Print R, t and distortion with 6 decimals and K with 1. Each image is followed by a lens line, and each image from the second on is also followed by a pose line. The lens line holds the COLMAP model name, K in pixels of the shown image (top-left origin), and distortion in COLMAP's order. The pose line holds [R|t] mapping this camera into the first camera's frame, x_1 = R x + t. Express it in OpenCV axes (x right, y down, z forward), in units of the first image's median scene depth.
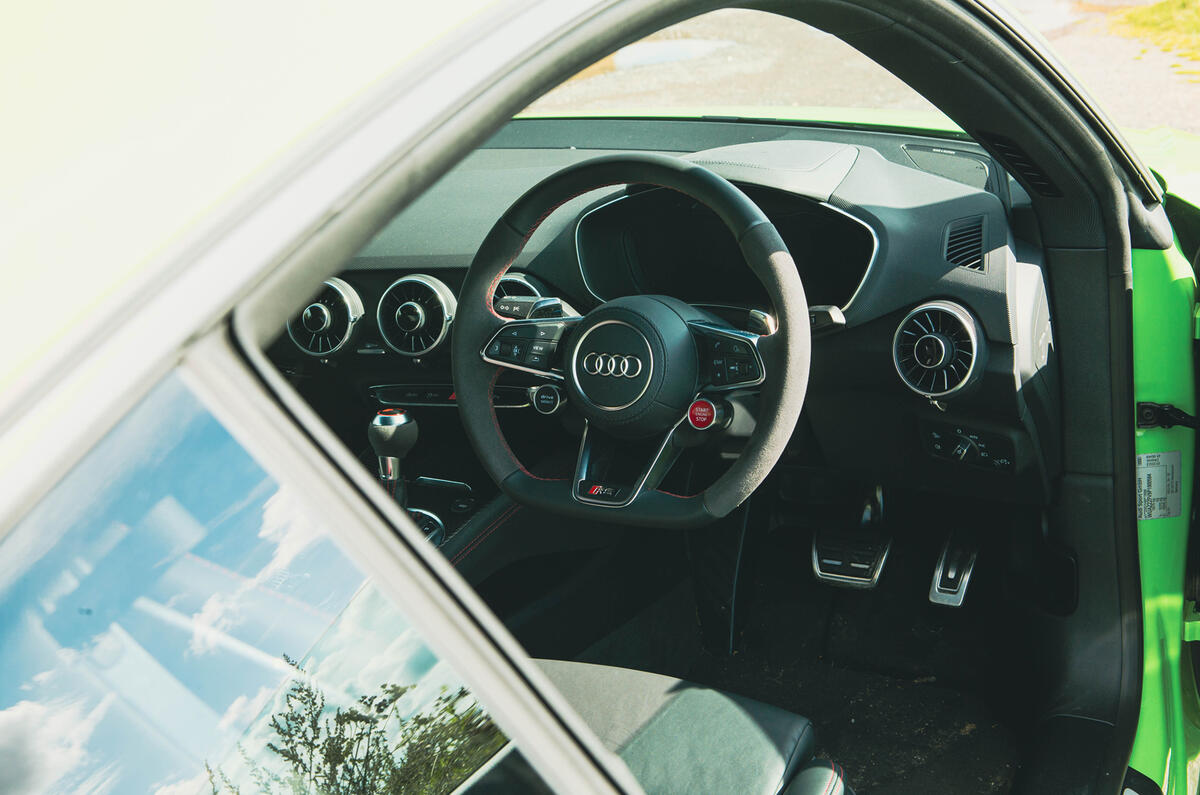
lens RADIAL K [[1422.9, 0, 601.3], [0, 1422.9, 393.6], [0, 0, 1]] dist [-0.011844, 0.000000]
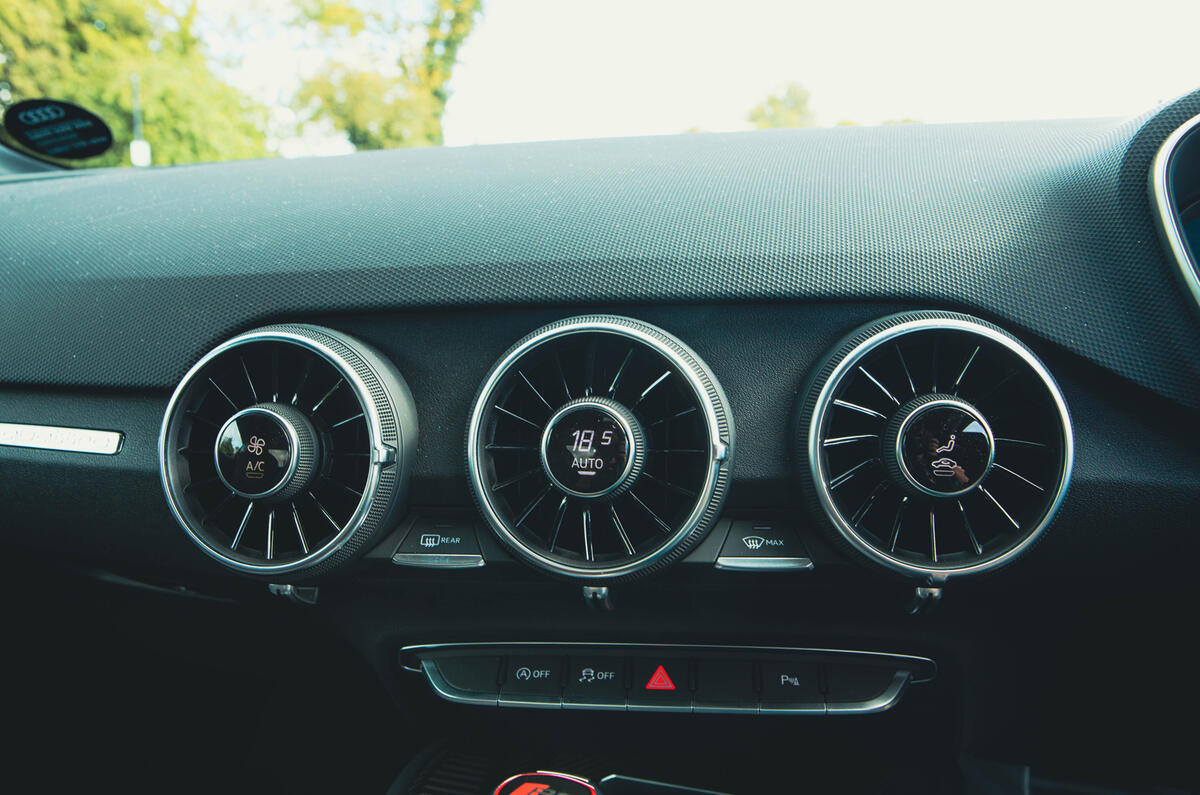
lens RADIAL K [[924.5, 0, 605.7], [0, 924.5, 402.8], [0, 0, 1]] dist [-0.062194, 0.035496]
pose [[0.983477, 0.018415, 0.180092, -0.162540], [0.003051, 0.992985, -0.118200, -0.039851], [-0.181005, 0.116796, 0.976522, 0.790069]]
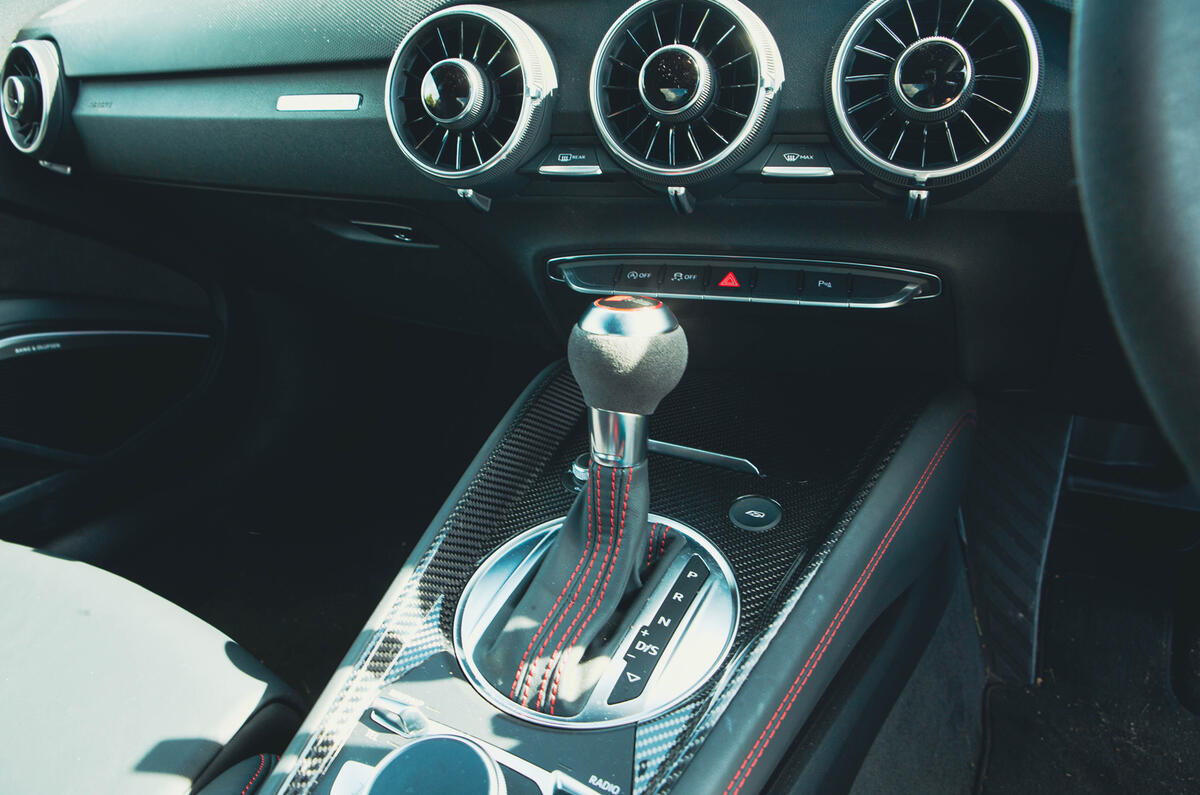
lens RADIAL K [[838.9, 0, 603.0], [0, 838.9, 393.0], [0, 0, 1]] dist [-0.080383, 0.026005]
pose [[0.999155, 0.040850, -0.004620, -0.147023], [-0.040263, 0.995064, 0.090703, 0.016192], [0.008302, -0.090441, 0.995867, 0.728973]]
